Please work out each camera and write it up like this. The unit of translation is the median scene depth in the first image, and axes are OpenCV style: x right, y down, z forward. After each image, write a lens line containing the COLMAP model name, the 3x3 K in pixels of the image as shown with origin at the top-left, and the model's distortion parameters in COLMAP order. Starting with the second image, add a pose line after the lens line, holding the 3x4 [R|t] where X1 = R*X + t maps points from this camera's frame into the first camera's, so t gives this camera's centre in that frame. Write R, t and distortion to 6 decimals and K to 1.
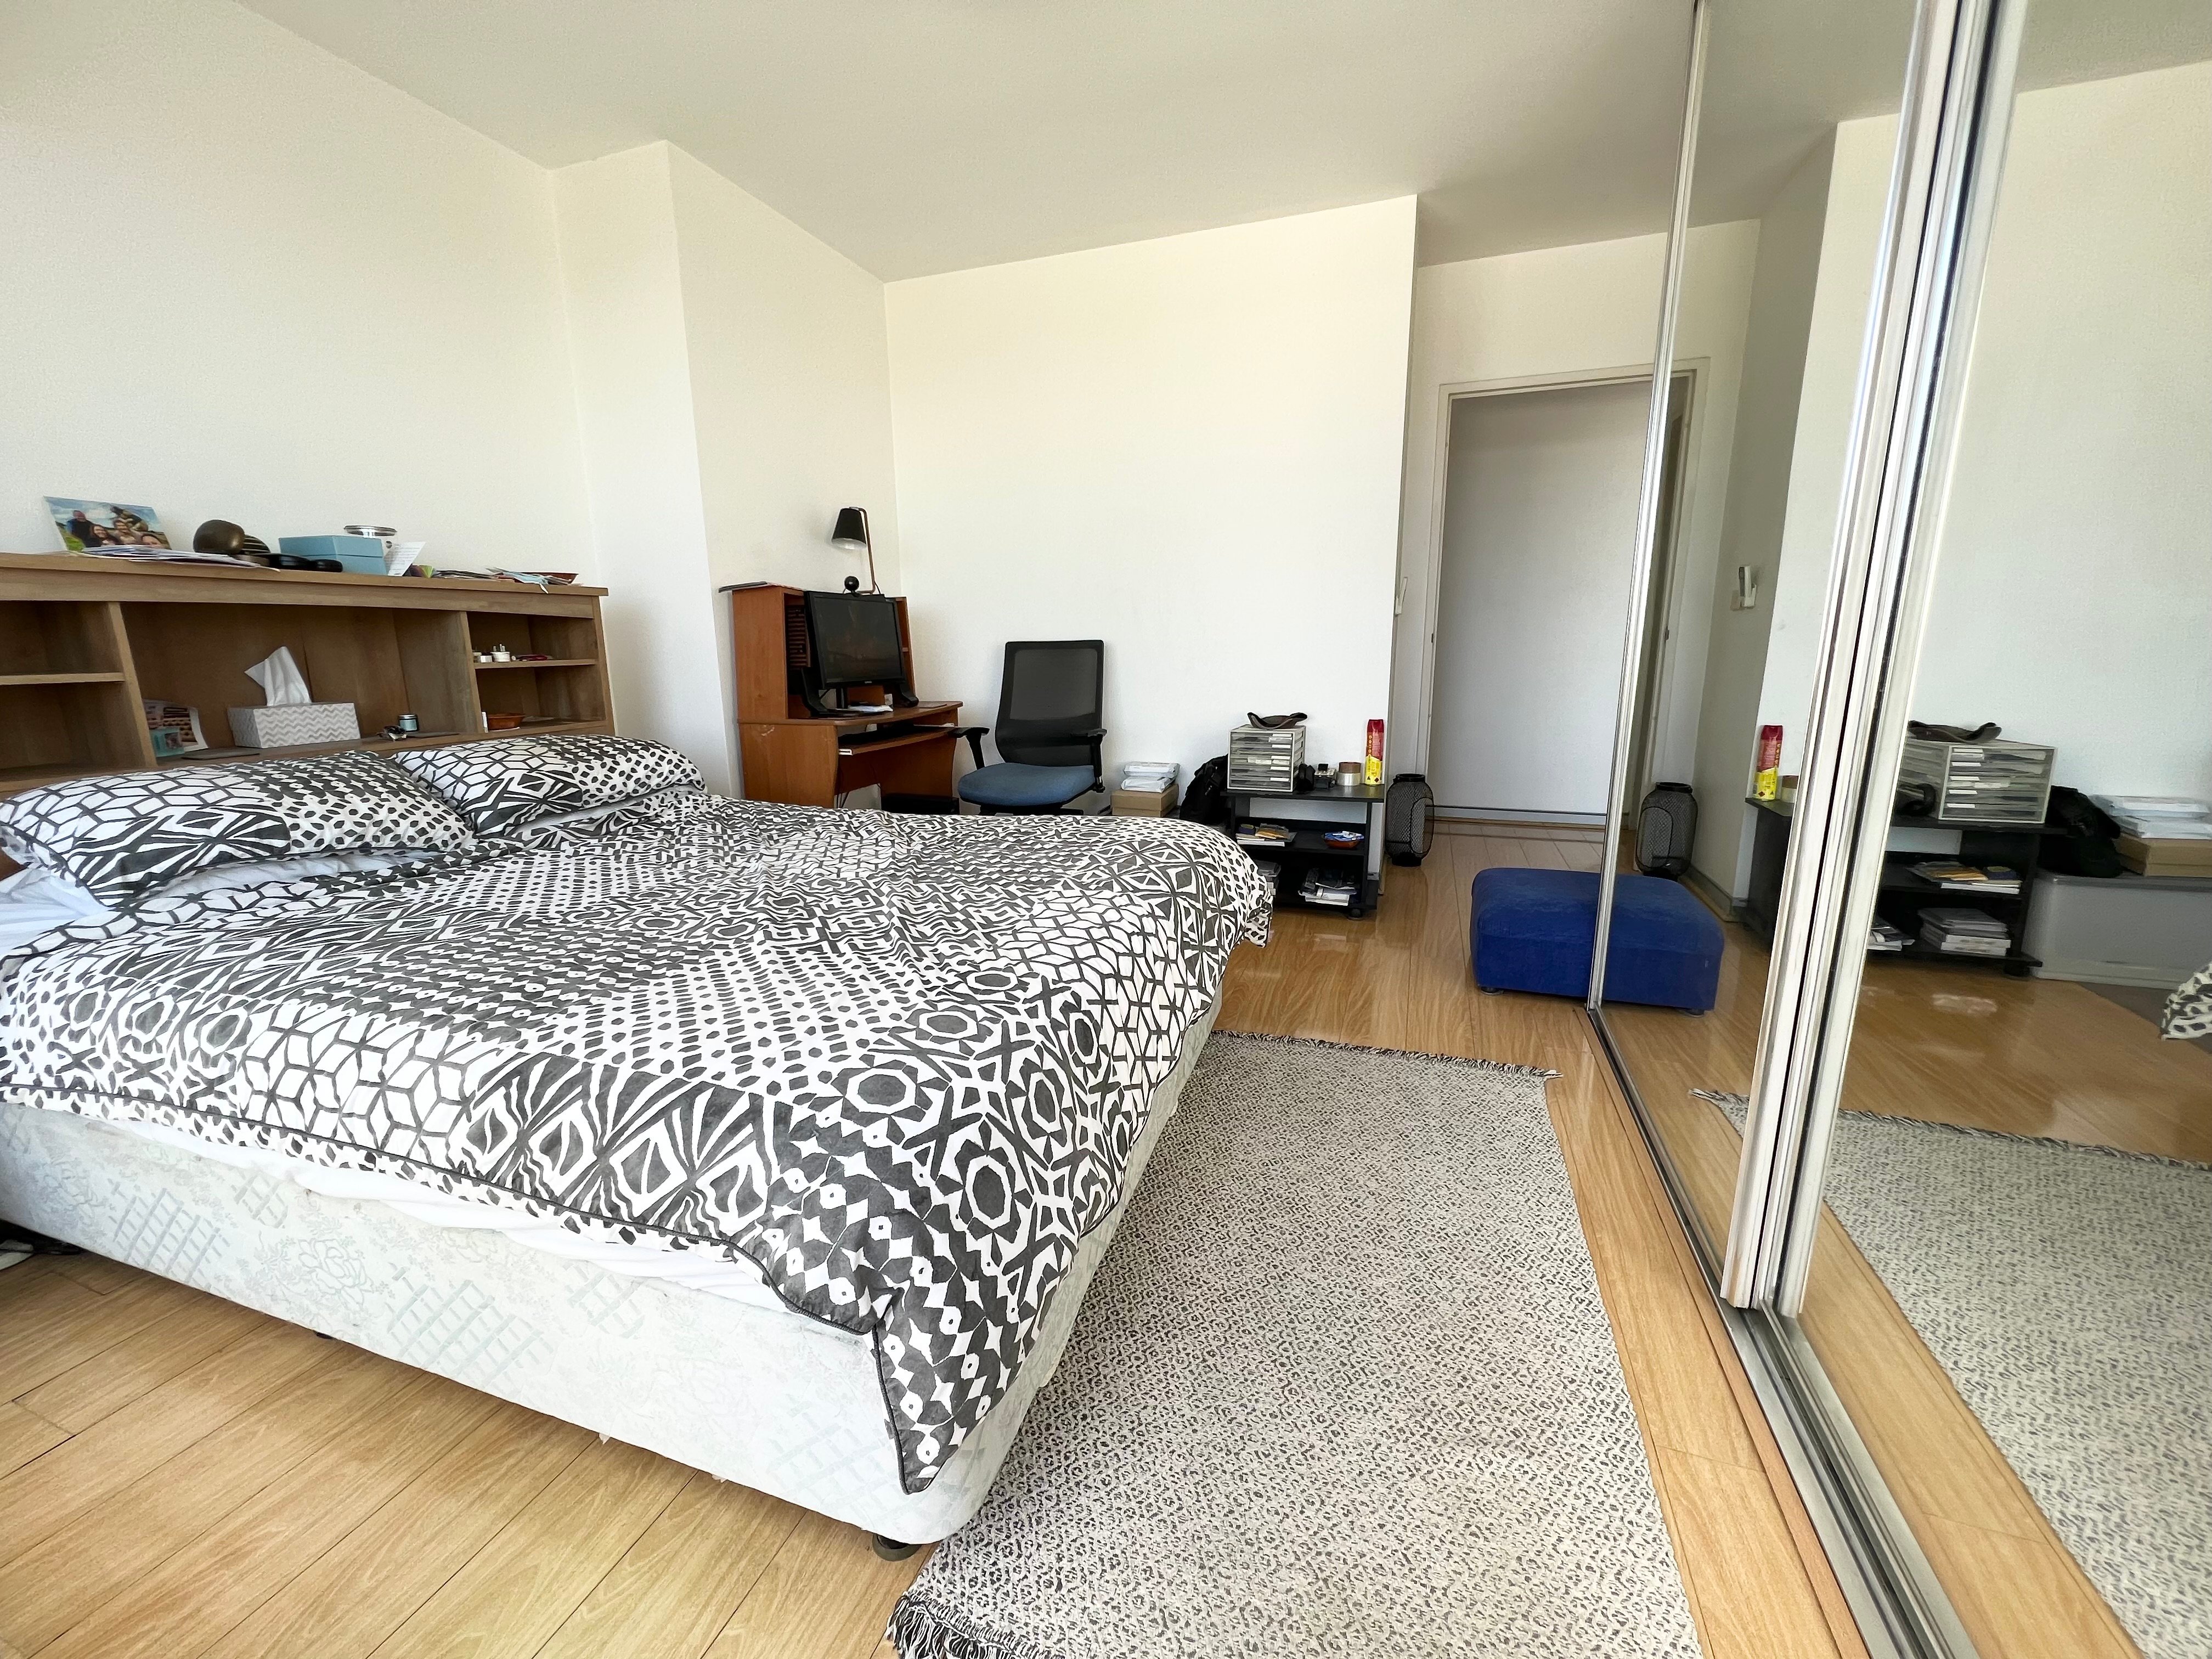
lens RADIAL K [[889.0, 0, 1106.0], [0, 889.0, 829.5], [0, 0, 1]] dist [-0.000196, 0.000068]
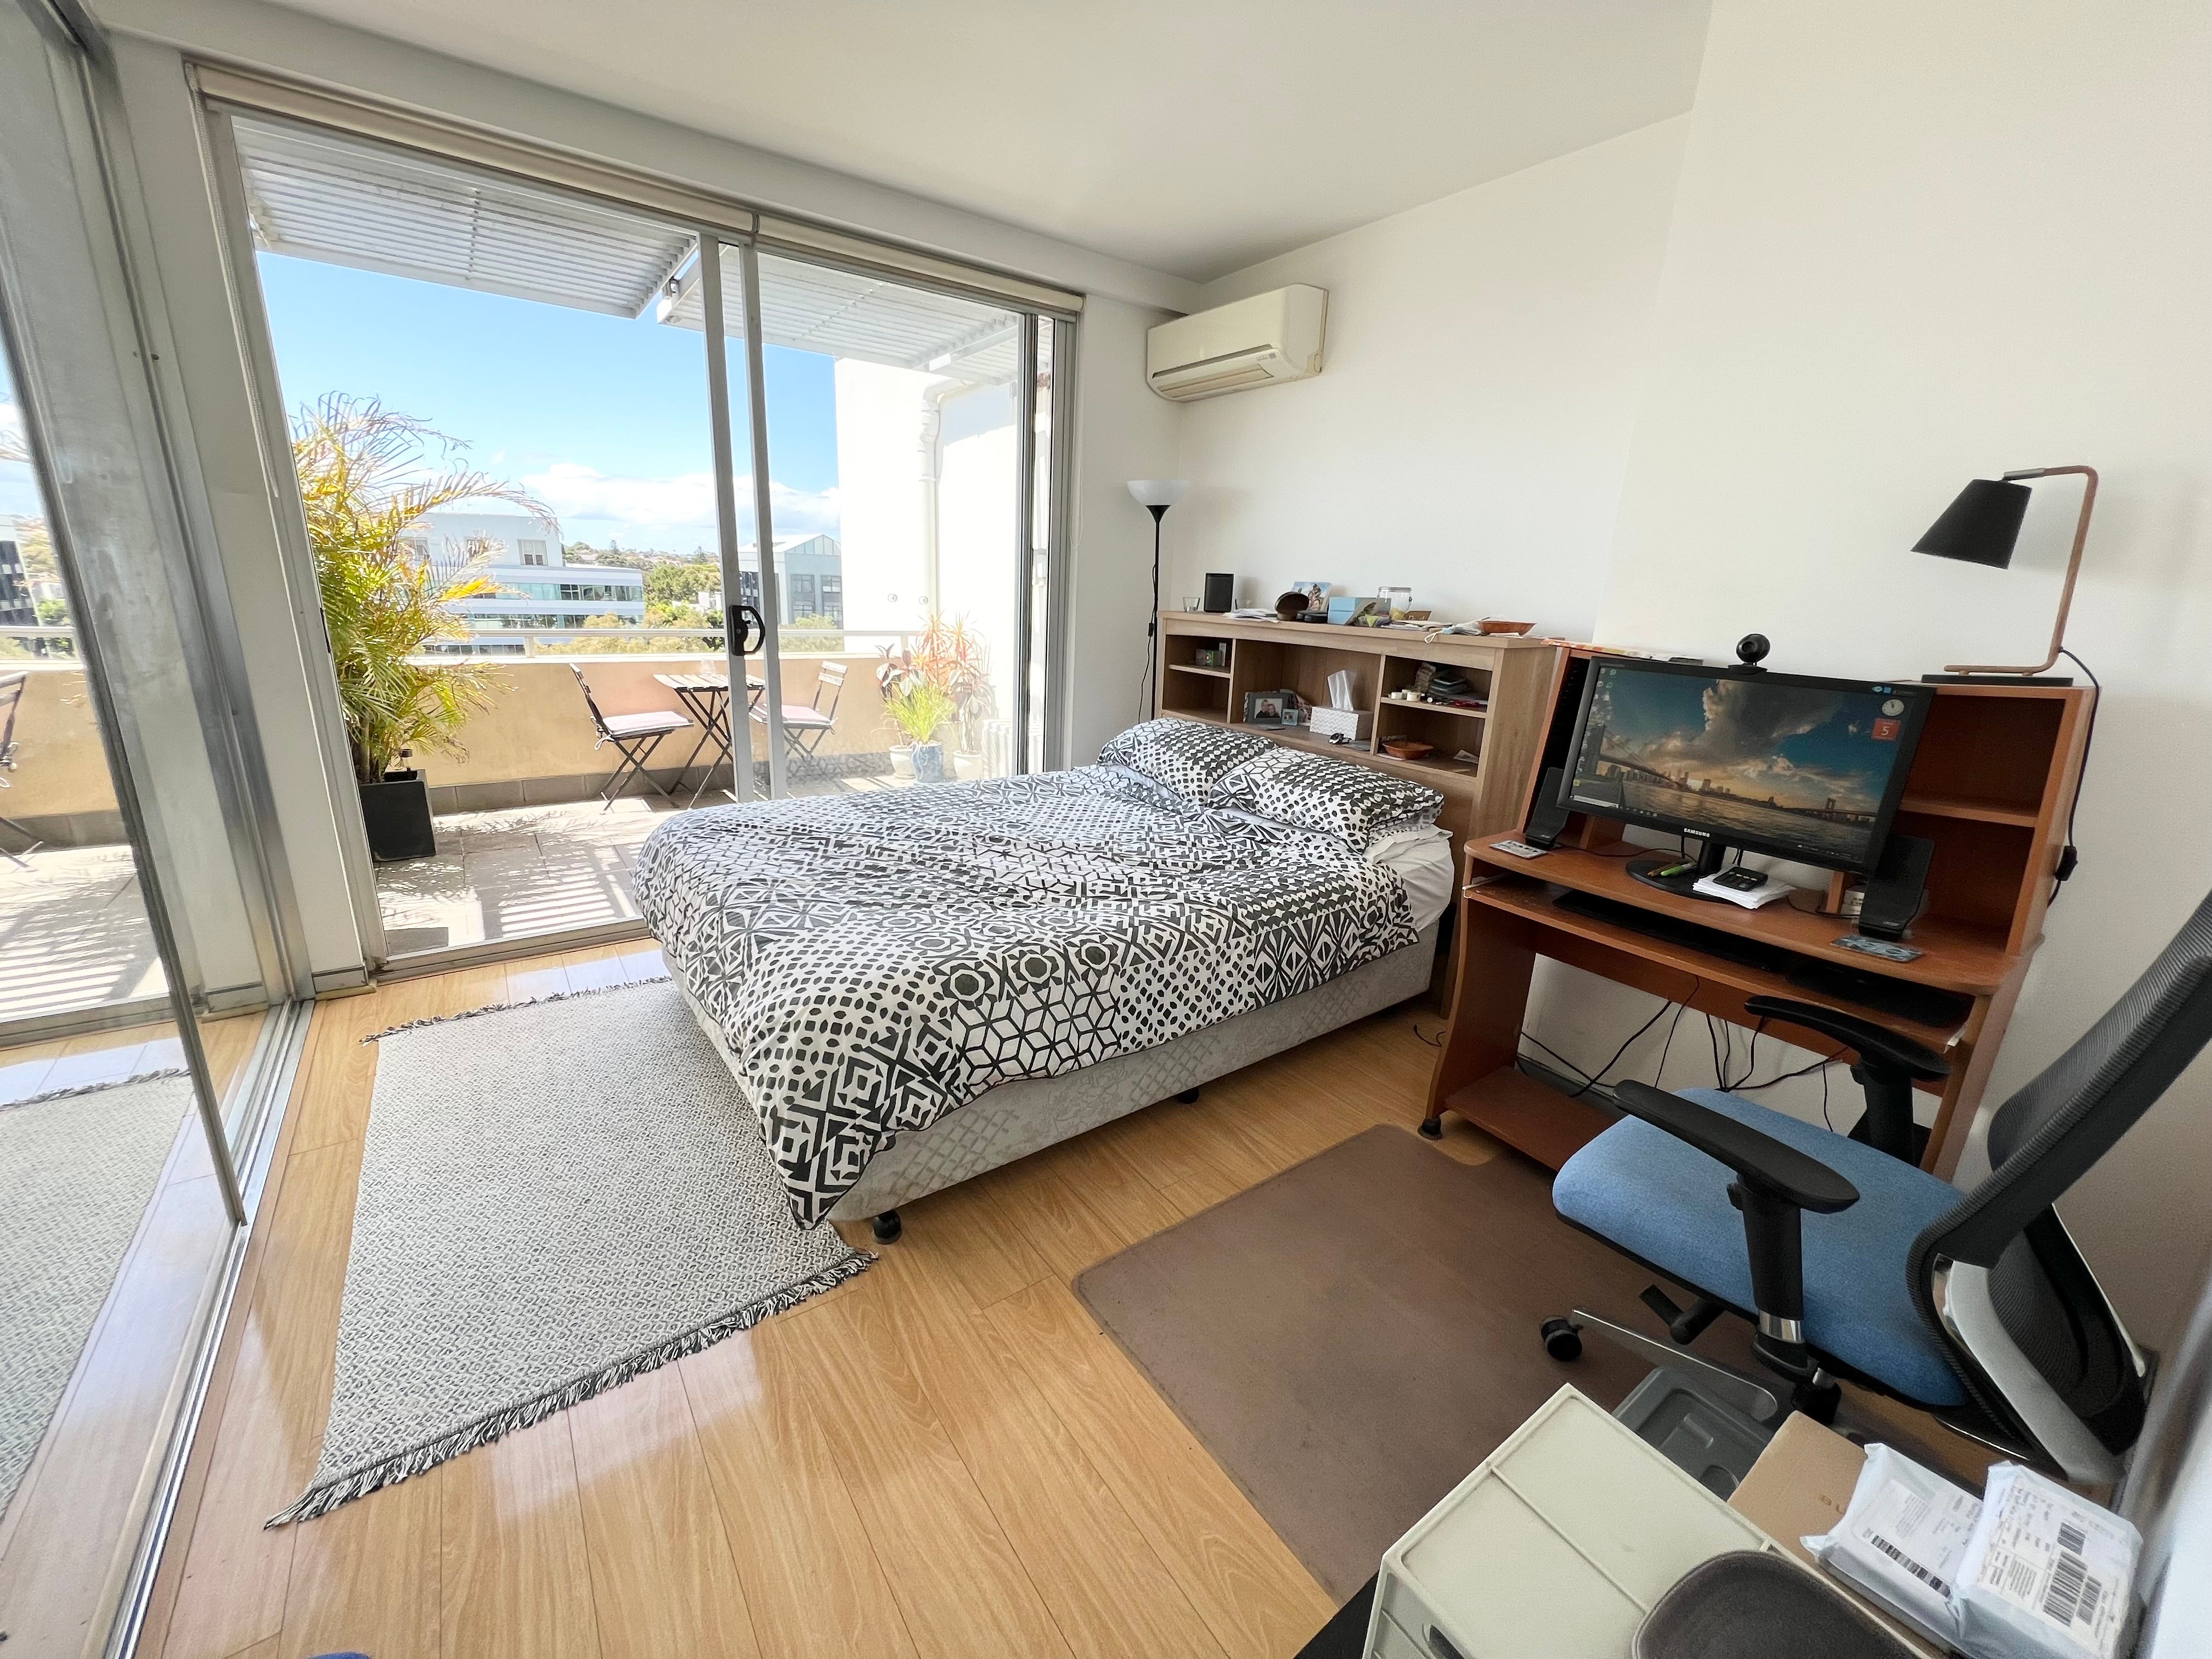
lens RADIAL K [[889.0, 0, 1106.0], [0, 889.0, 829.5], [0, 0, 1]] dist [-0.000196, 0.000068]
pose [[-0.576868, 0.209324, -0.789561, 0.497482], [-0.204097, 0.899011, 0.387458, -0.423965], [0.790929, 0.384659, -0.475888, 1.364923]]
